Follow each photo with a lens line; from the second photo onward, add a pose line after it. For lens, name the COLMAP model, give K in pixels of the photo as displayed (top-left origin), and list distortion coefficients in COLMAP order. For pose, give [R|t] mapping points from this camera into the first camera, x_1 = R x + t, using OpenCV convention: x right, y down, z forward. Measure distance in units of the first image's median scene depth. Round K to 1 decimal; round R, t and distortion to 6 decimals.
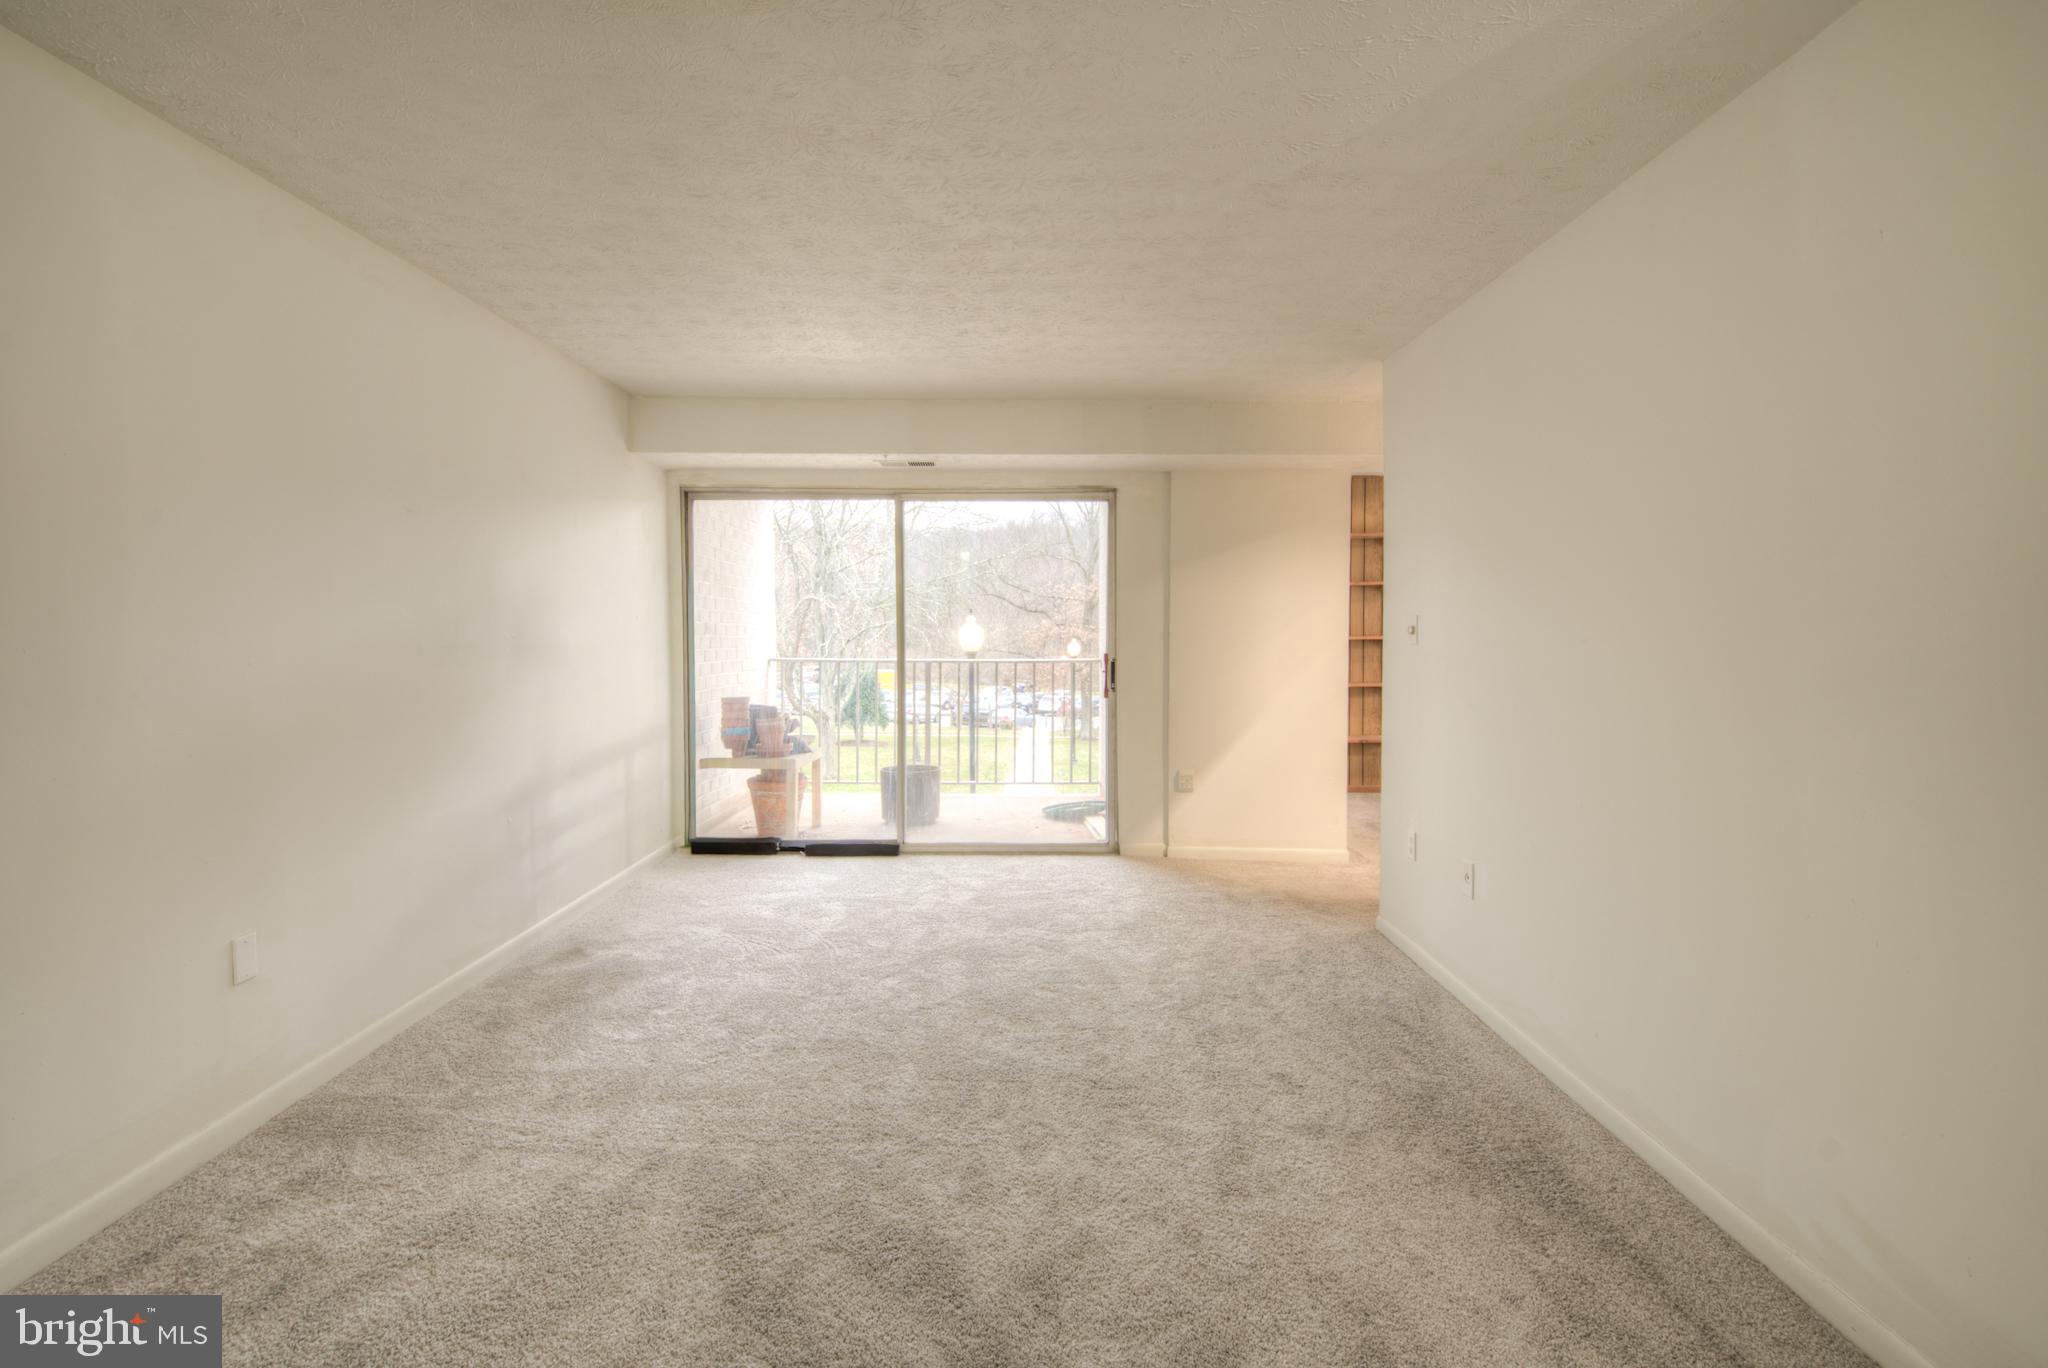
lens RADIAL K [[977.6, 0, 1007.7], [0, 977.6, 671.1], [0, 0, 1]] dist [0.008194, -0.004740]
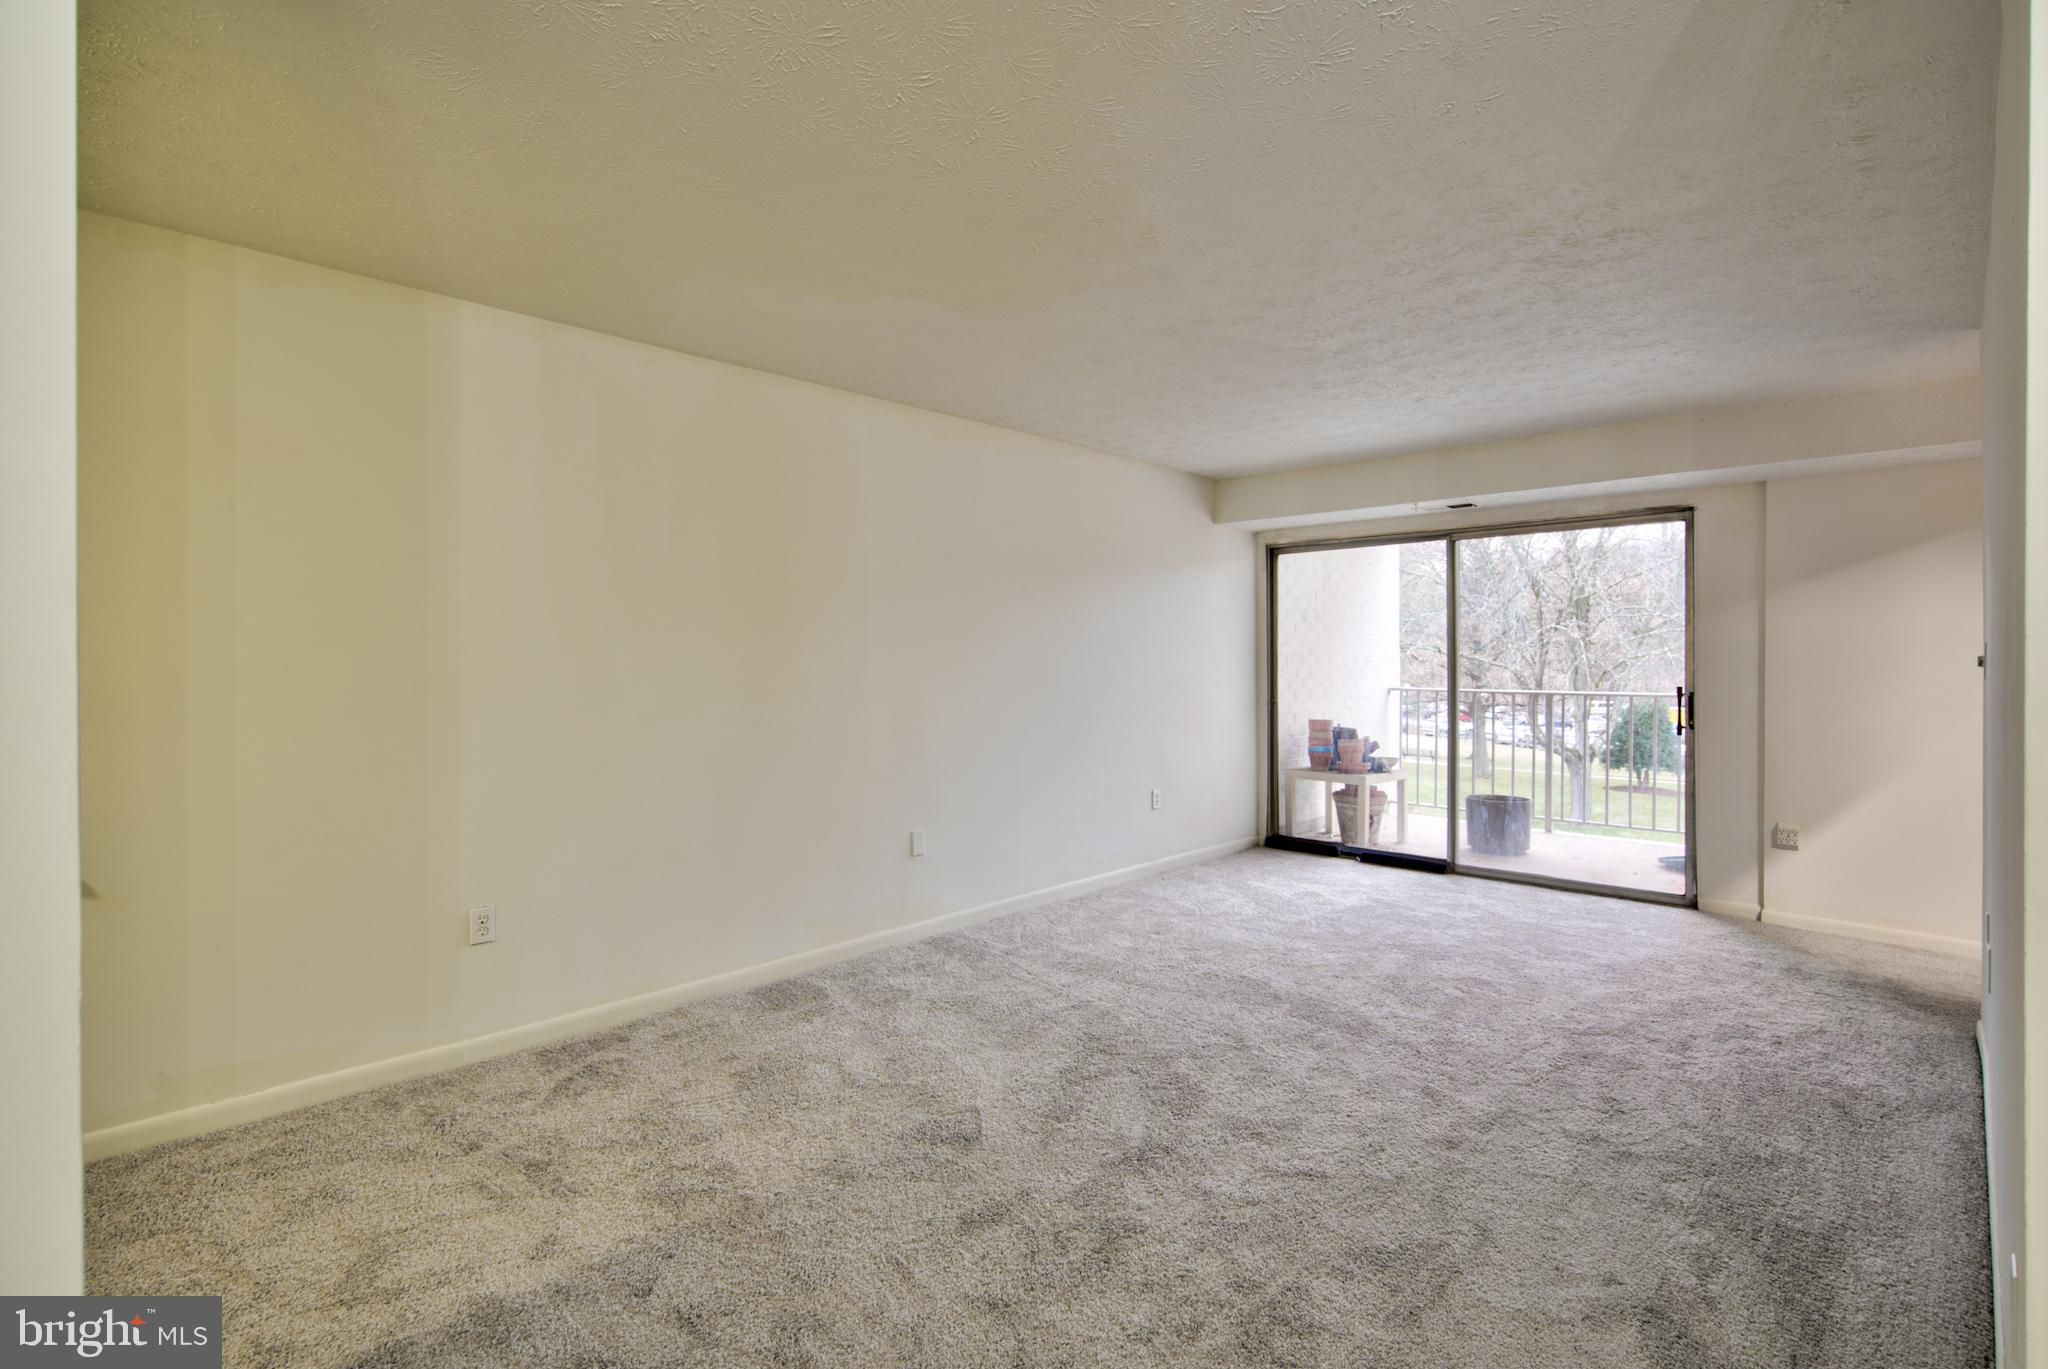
lens RADIAL K [[977.6, 0, 1034.5], [0, 977.6, 674.7], [0, 0, 1]] dist [0.008194, -0.004740]
pose [[0.732338, 0.007441, -0.680900, 0.295821], [-0.027232, 0.999460, -0.018367, 0.004537], [0.680396, 0.031993, 0.732146, -0.091704]]
